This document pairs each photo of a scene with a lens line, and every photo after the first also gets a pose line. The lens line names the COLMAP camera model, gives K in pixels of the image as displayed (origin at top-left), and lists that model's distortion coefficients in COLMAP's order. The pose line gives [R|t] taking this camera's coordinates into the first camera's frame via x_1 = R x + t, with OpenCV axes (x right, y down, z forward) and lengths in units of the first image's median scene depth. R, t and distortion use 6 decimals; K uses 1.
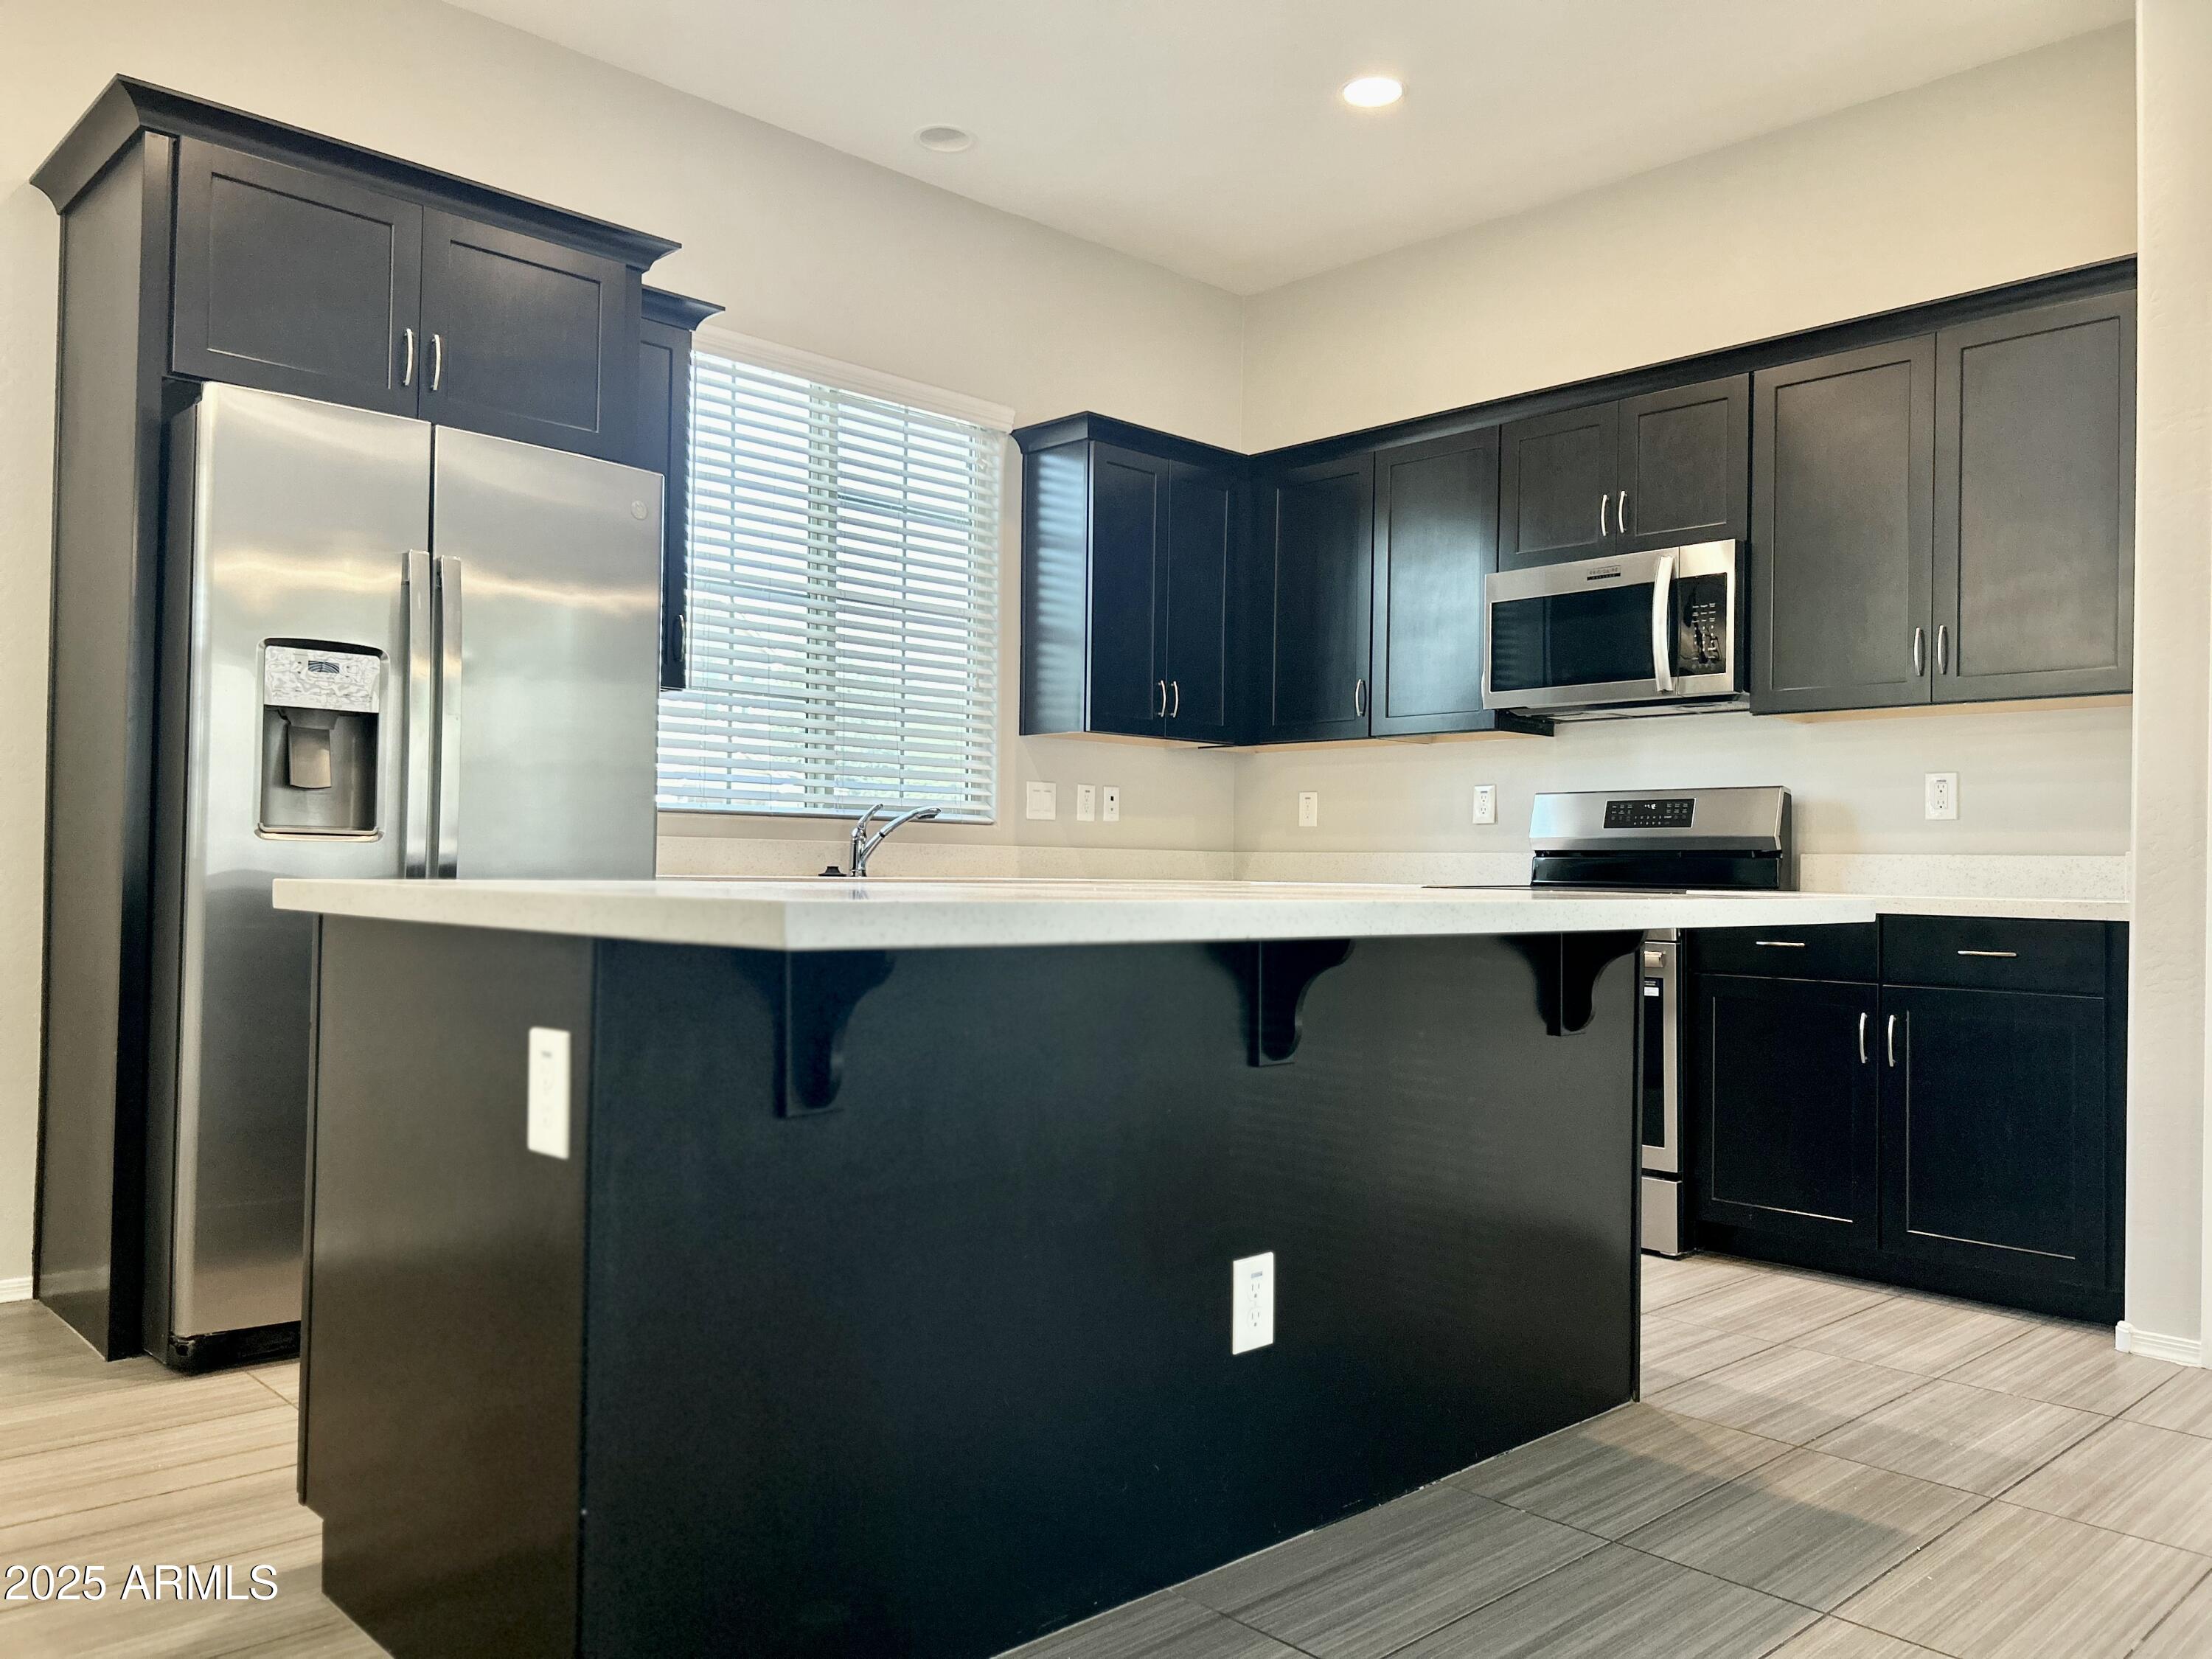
lens RADIAL K [[1673.5, 0, 1106.0], [0, 1673.5, 829.5], [0, 0, 1]] dist [0.024639, -0.007427]
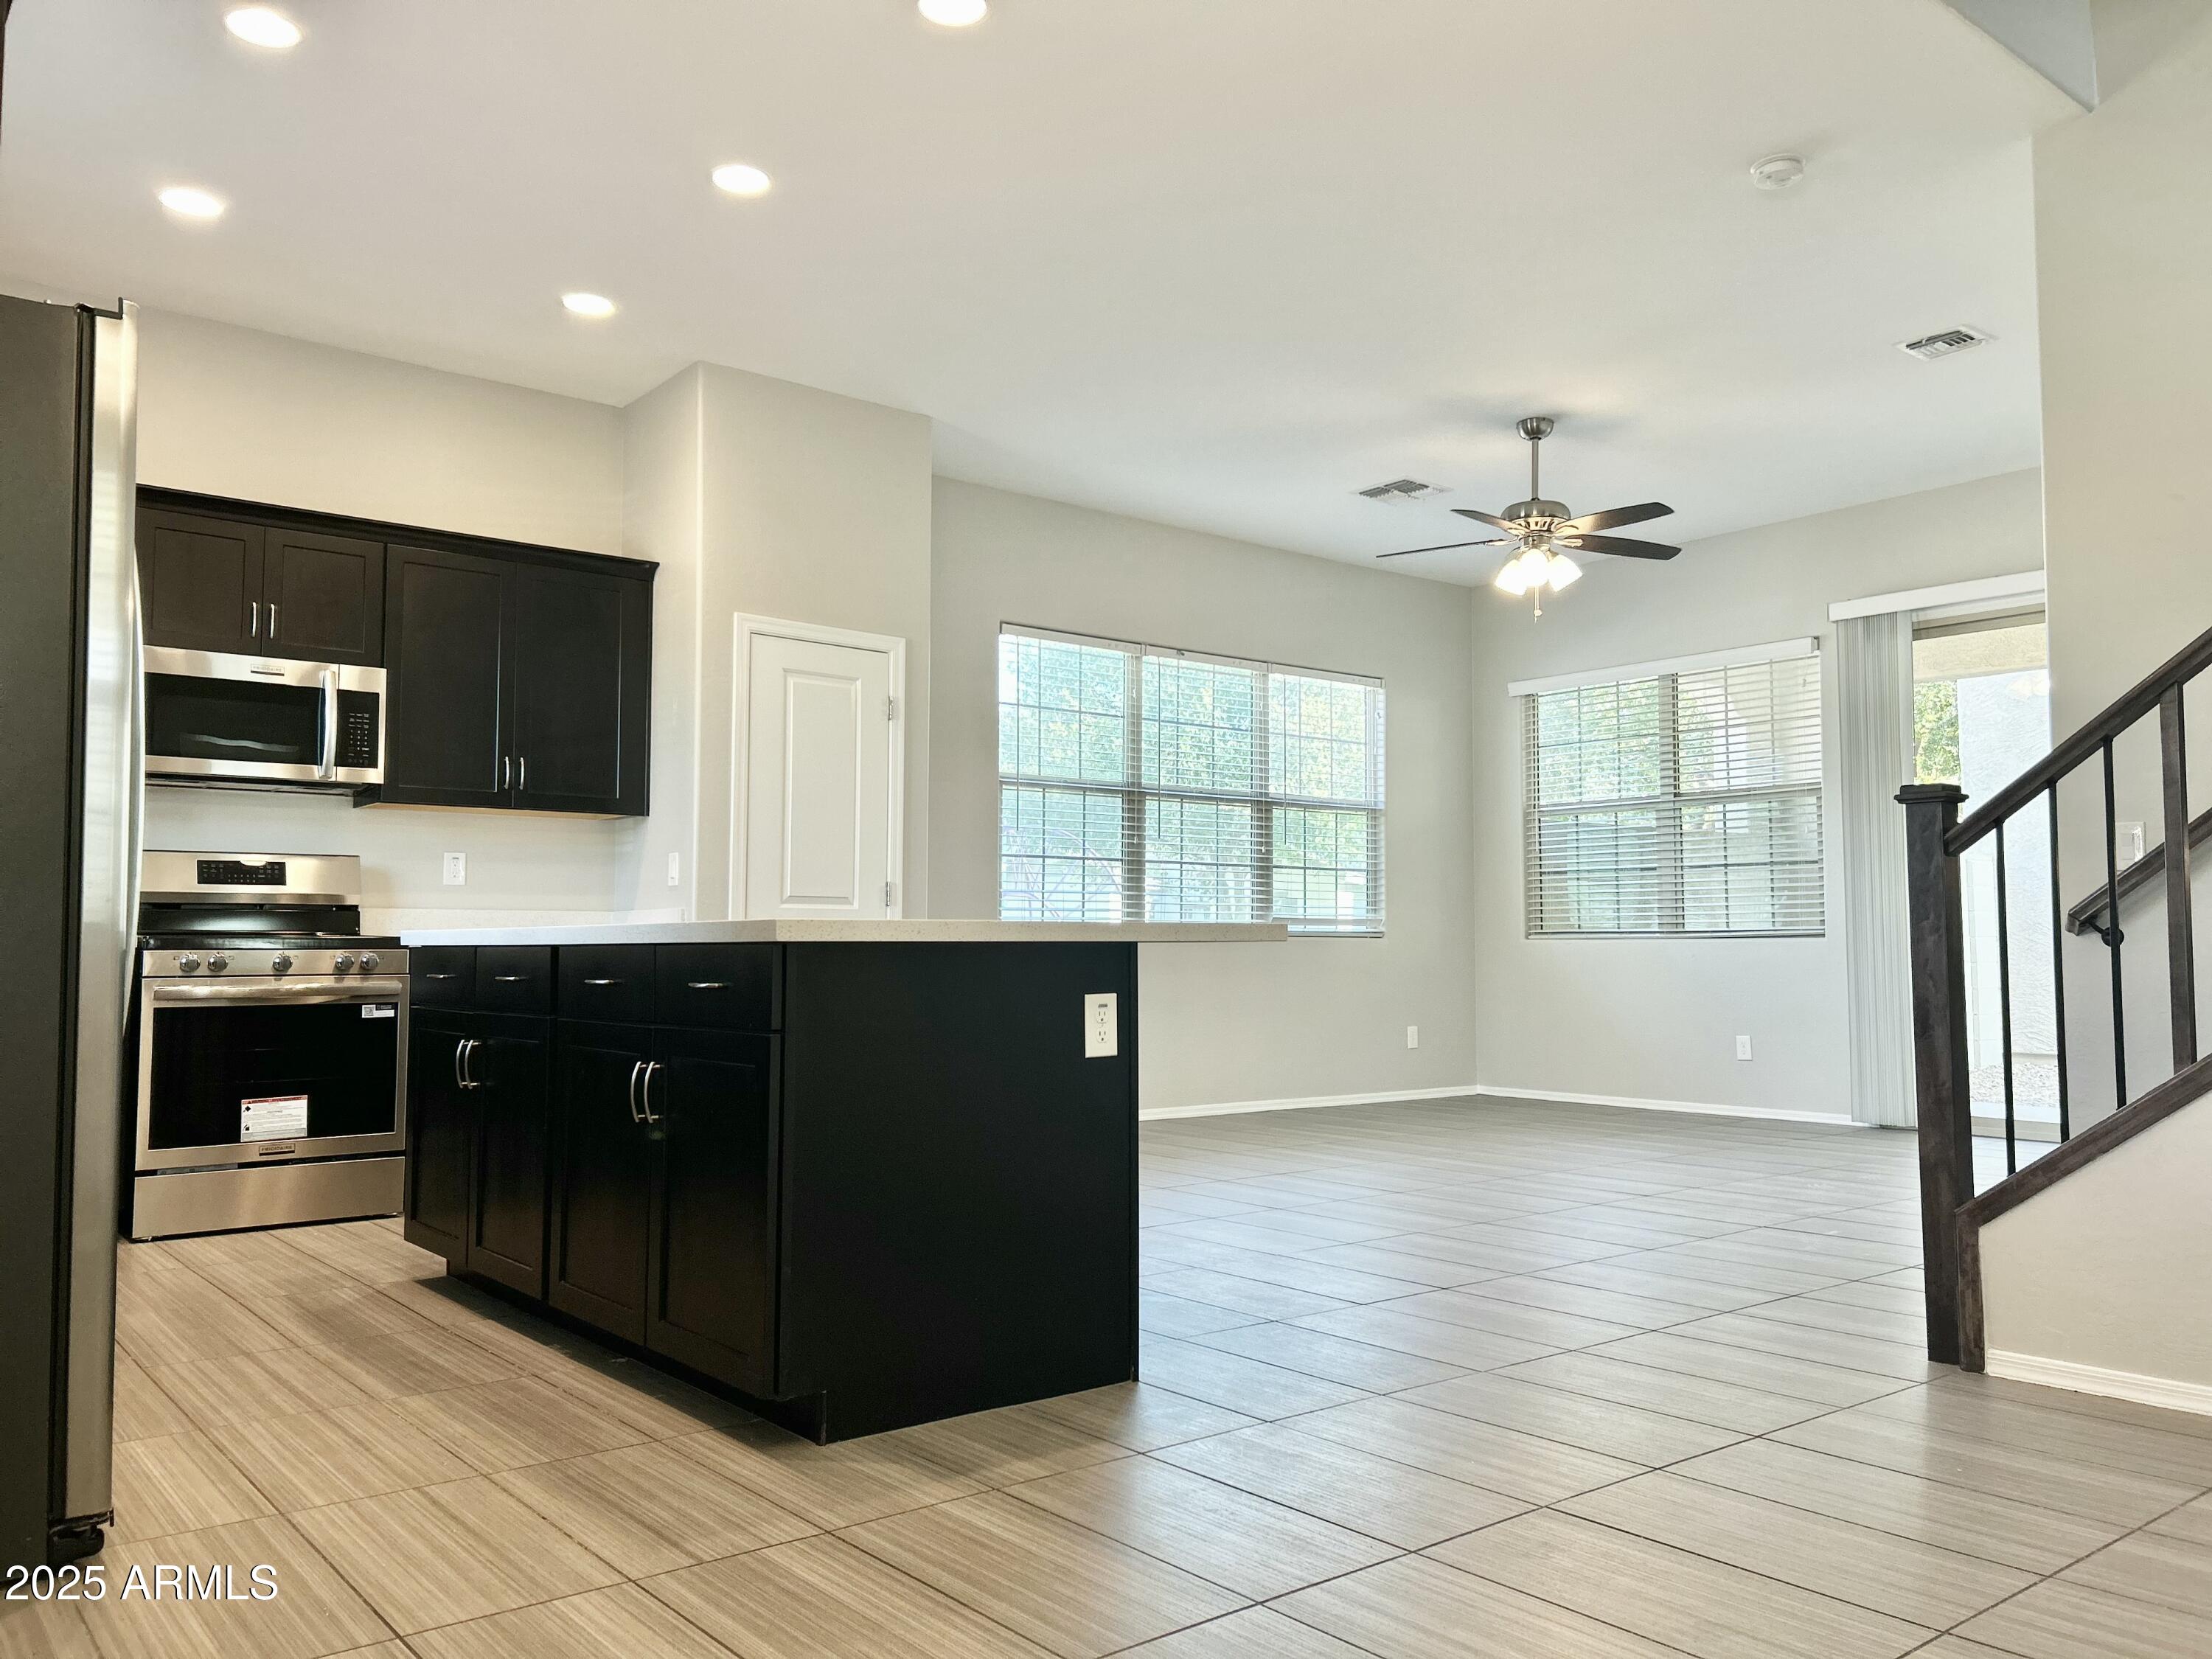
lens RADIAL K [[1673.5, 0, 1106.0], [0, 1673.5, 829.5], [0, 0, 1]] dist [0.024639, -0.007427]
pose [[0.057620, 0.066235, 0.996139, -0.893219], [-0.020957, 0.997657, -0.065124, 0.026491], [-0.998119, -0.017123, 0.058873, 0.355739]]
